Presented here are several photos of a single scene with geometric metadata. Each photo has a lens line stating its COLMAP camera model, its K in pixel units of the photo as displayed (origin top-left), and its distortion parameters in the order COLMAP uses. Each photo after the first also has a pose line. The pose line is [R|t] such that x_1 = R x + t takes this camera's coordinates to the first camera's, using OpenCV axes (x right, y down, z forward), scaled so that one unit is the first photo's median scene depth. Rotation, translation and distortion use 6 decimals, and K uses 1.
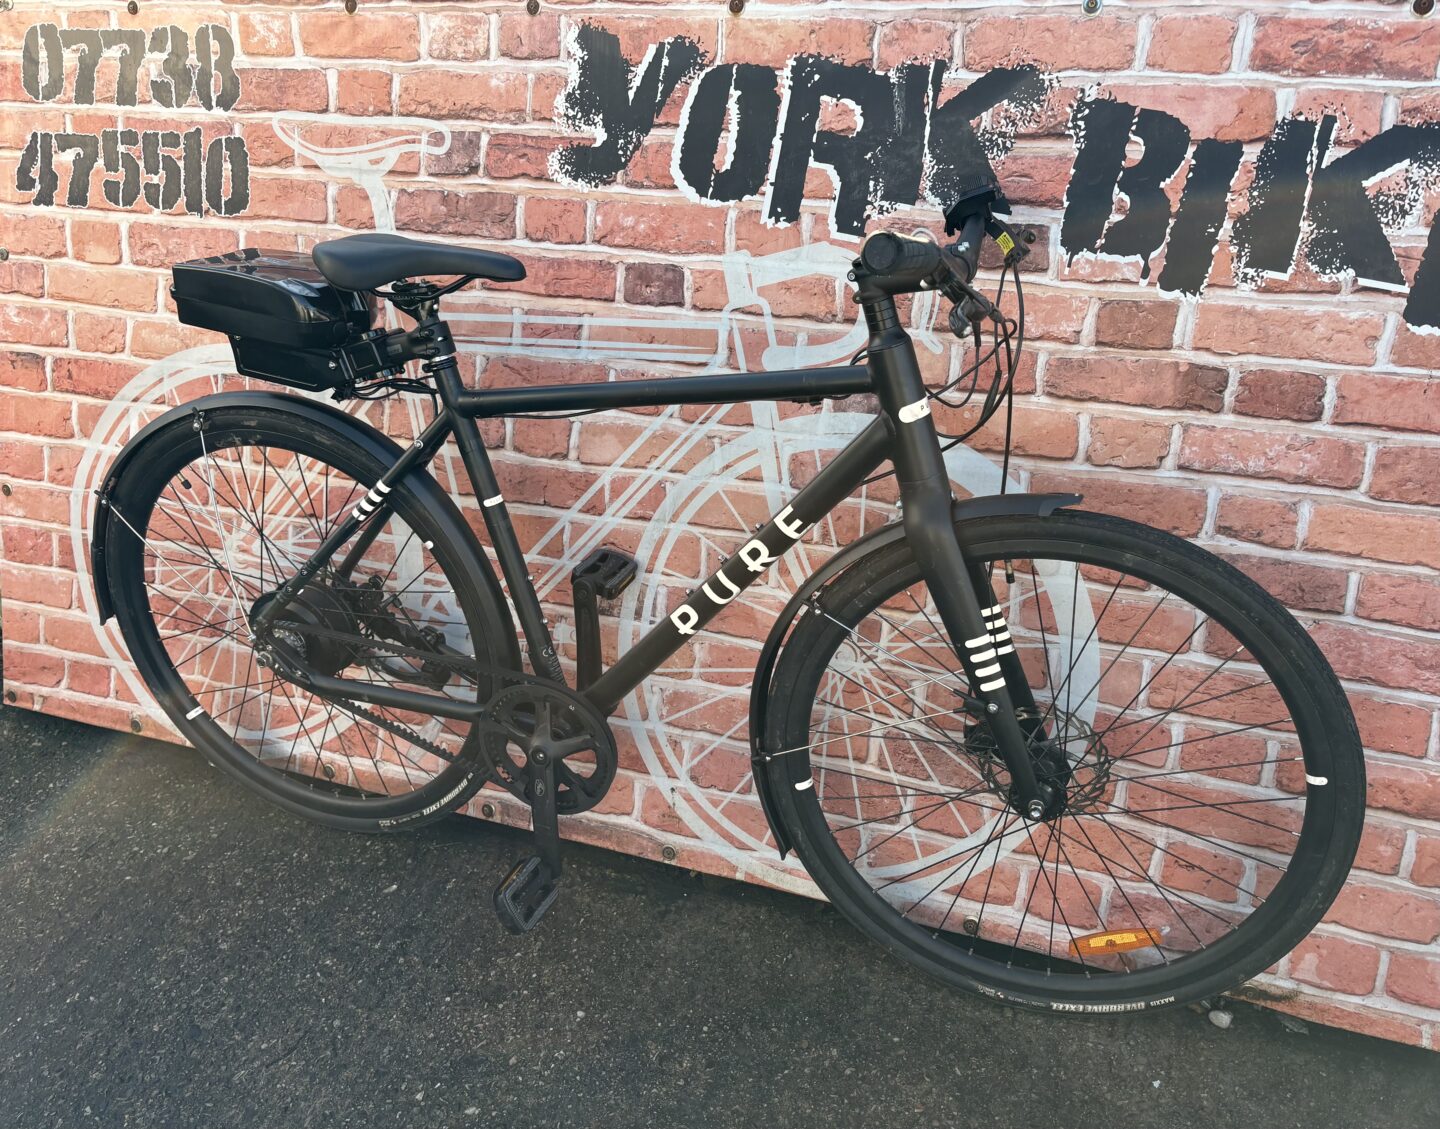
lens RADIAL K [[1115.6, 0, 751.6], [0, 1115.6, 563.5], [0, 0, 1]] dist [0.010780, 0.010413]
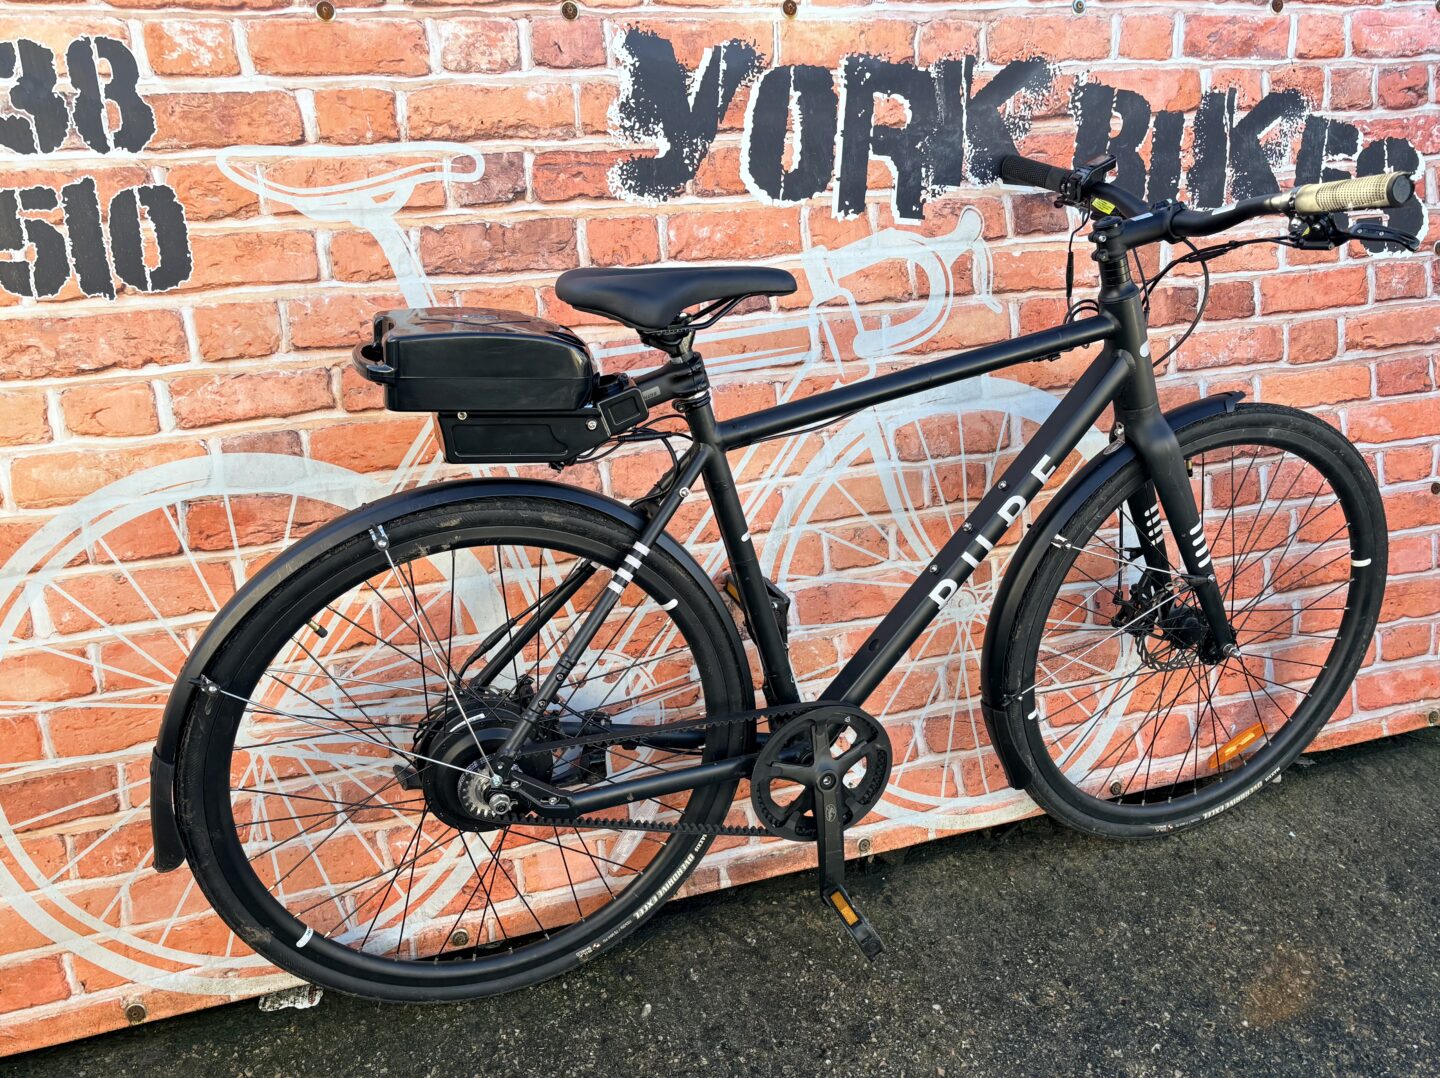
lens RADIAL K [[1145.7, 0, 655.6], [0, 1145.7, 581.2], [0, 0, 1]] dist [-0.008155, 0.039181]
pose [[0.795744, -0.268362, 0.542930, -0.778372], [0.276690, 0.958532, 0.068257, -0.098901], [-0.538734, 0.095909, 0.836999, 0.231565]]
